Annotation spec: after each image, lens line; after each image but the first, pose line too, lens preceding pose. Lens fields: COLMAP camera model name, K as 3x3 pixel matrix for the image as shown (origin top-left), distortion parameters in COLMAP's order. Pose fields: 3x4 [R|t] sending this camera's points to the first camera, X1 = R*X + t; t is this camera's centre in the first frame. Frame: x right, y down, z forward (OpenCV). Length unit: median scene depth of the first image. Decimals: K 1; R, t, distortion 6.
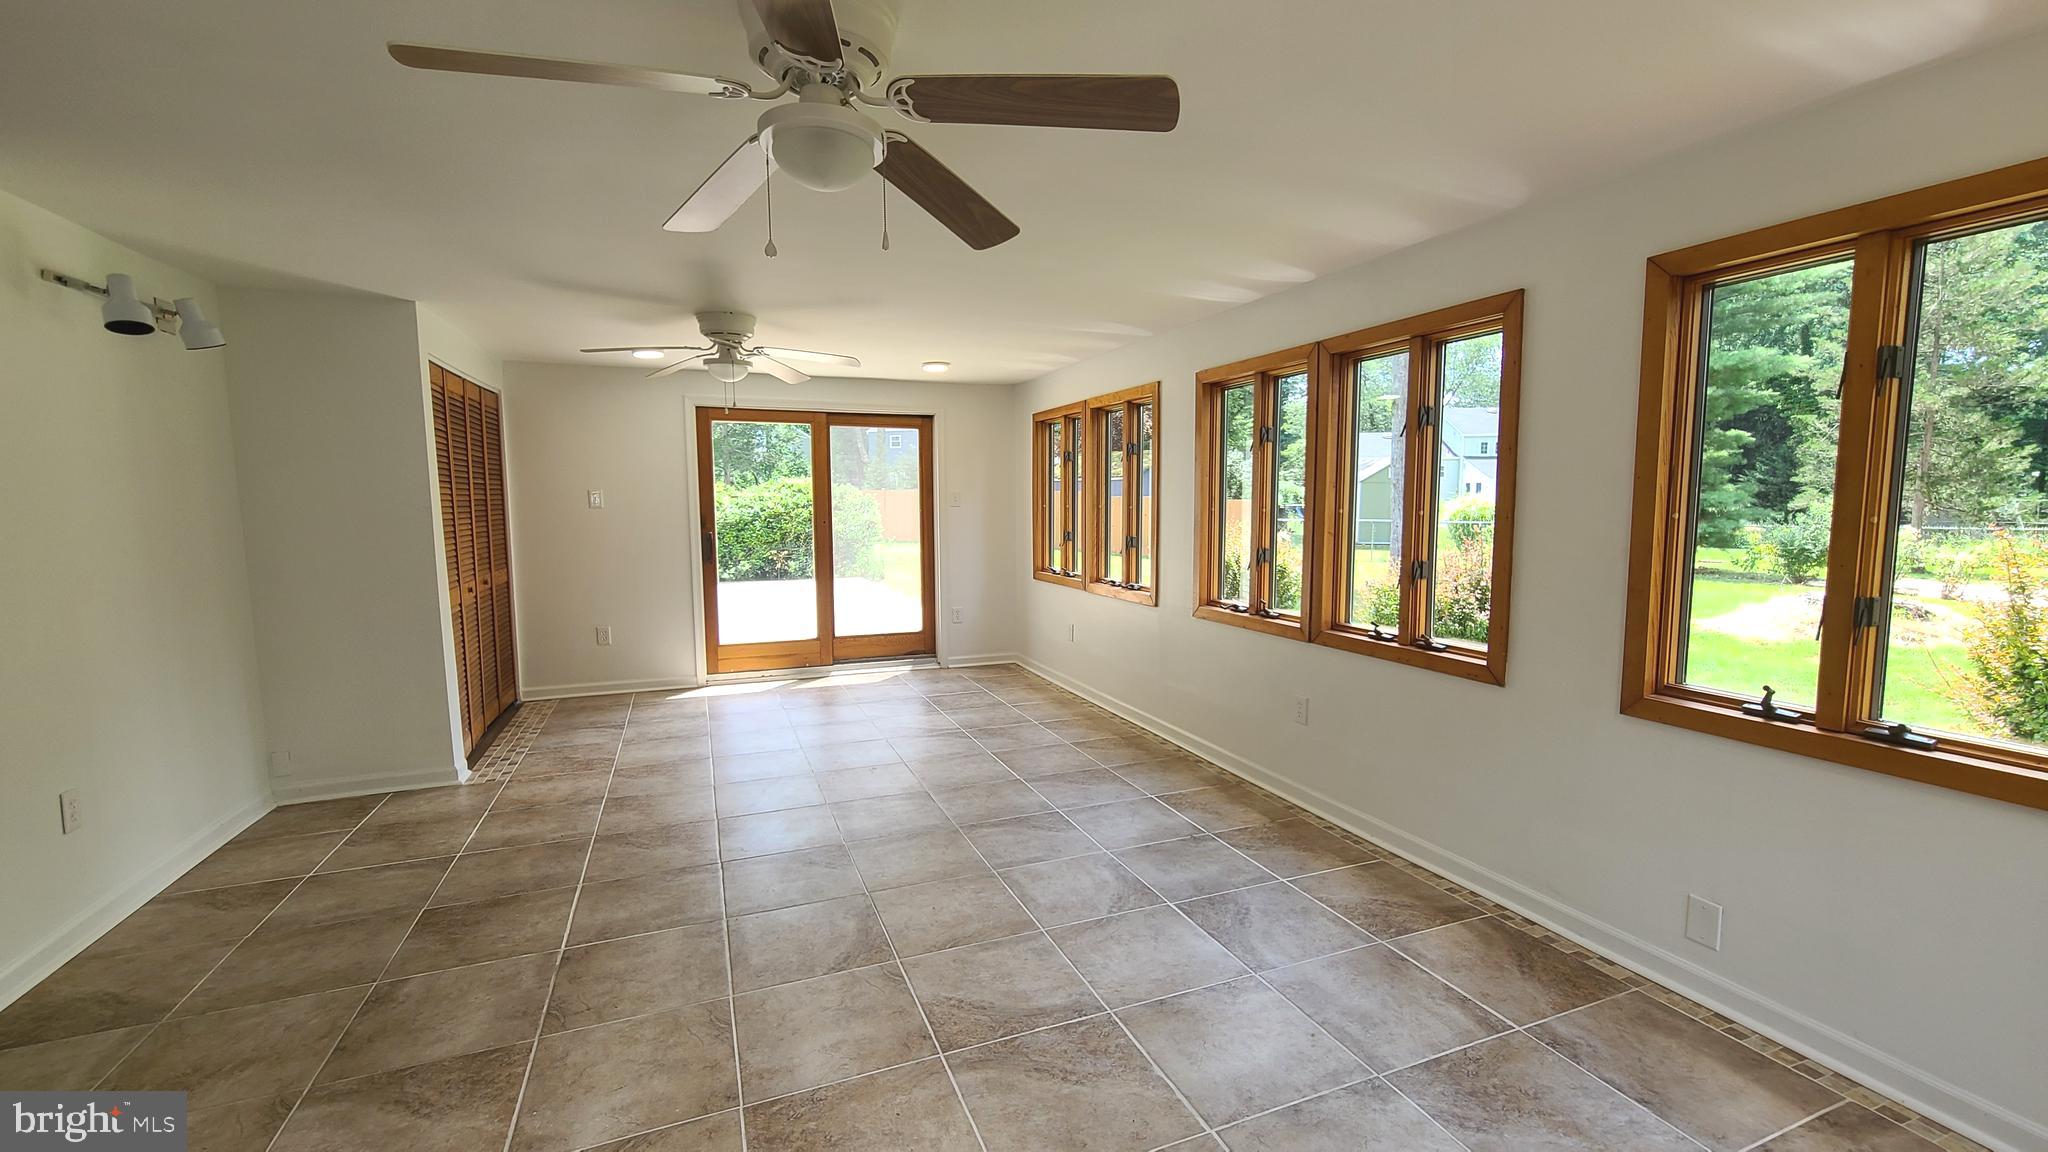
lens RADIAL K [[834.2, 0, 1033.0], [0, 834.2, 590.1], [0, 0, 1]] dist [0.009189, -0.000006]
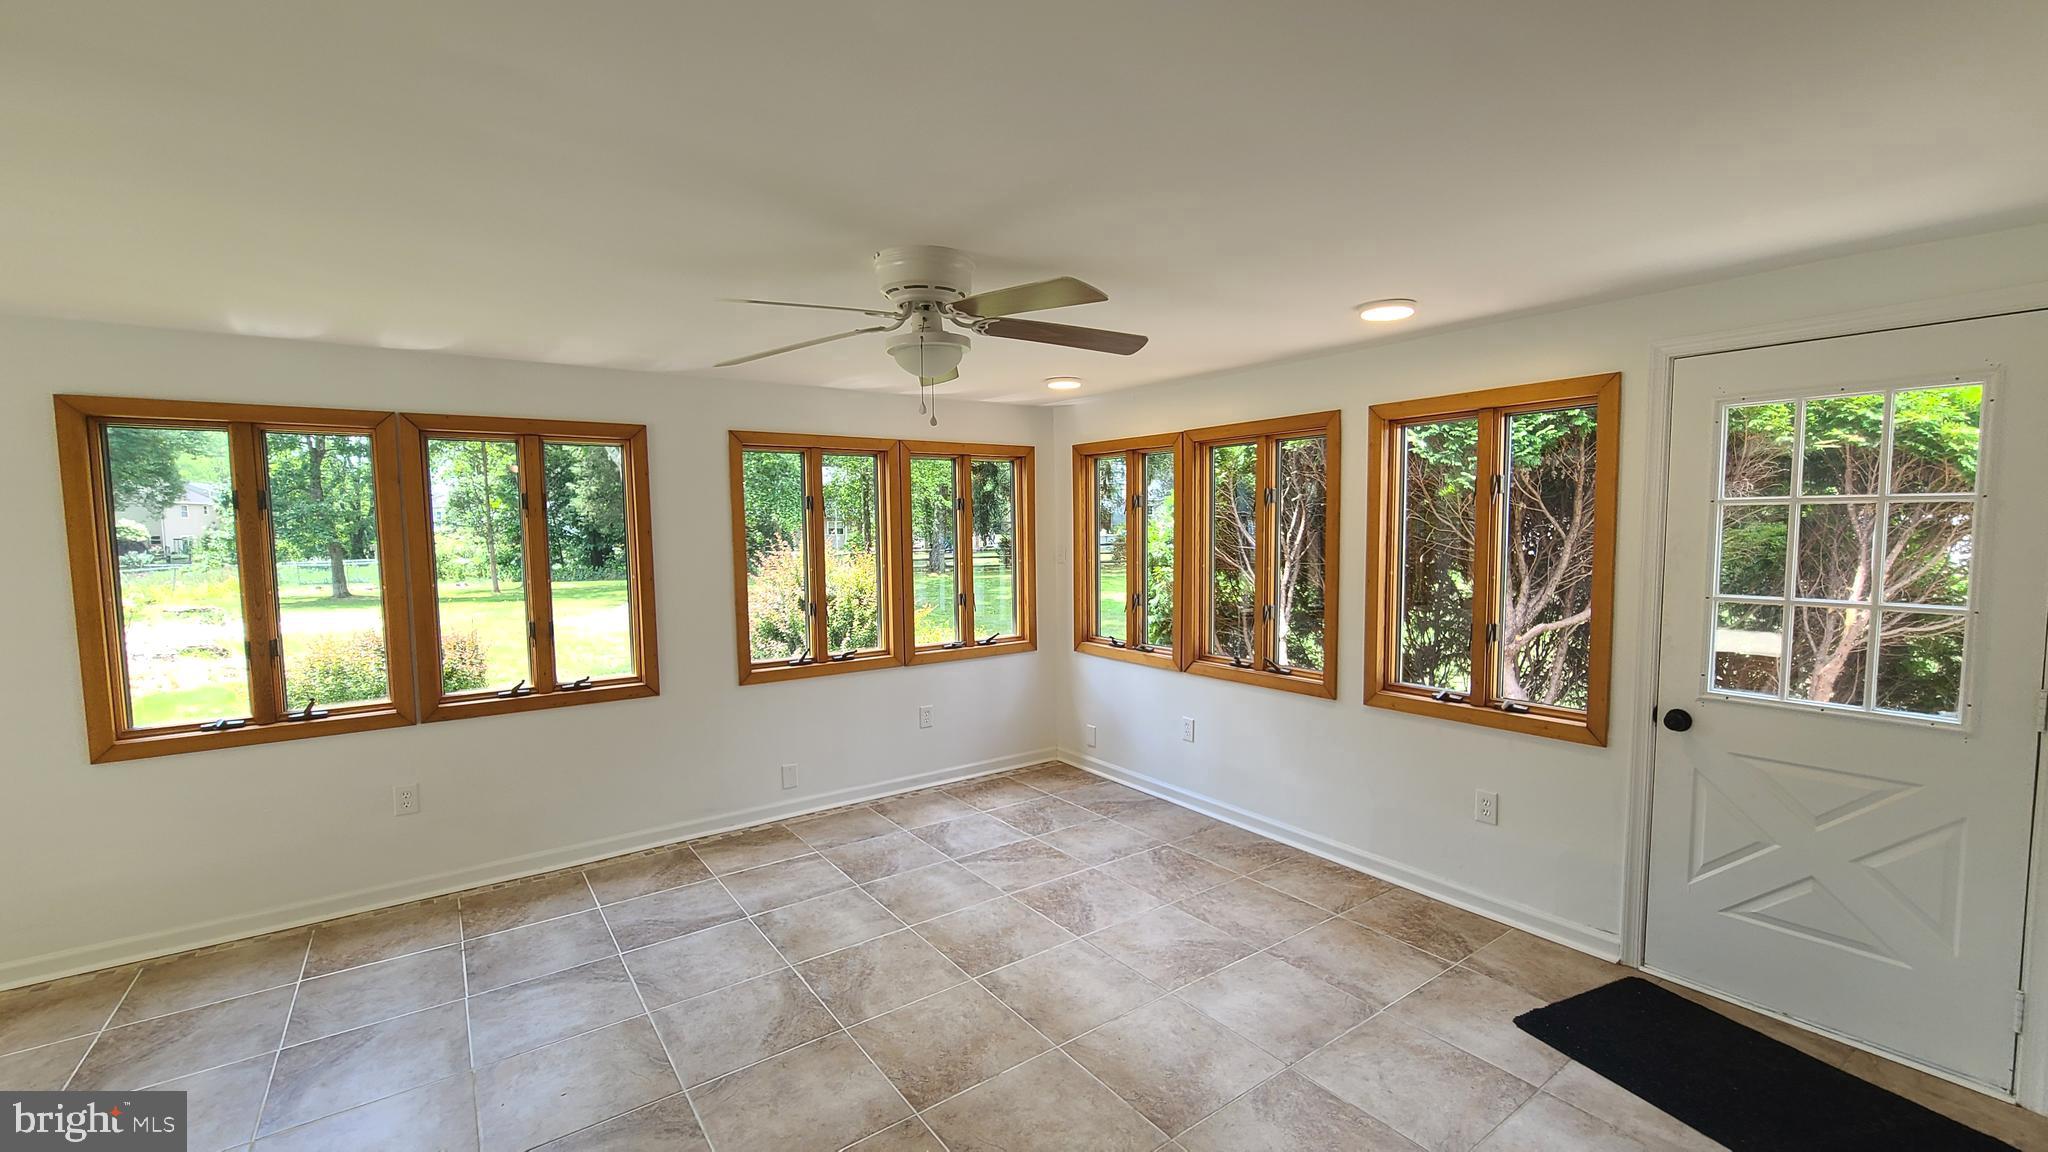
lens RADIAL K [[834.2, 0, 1033.0], [0, 834.2, 590.1], [0, 0, 1]] dist [0.009189, -0.000006]
pose [[-0.230003, -0.065848, 0.970960, -0.819889], [0.120655, 0.988081, 0.095590, -0.102967], [-0.965682, 0.139137, -0.219317, 0.564232]]
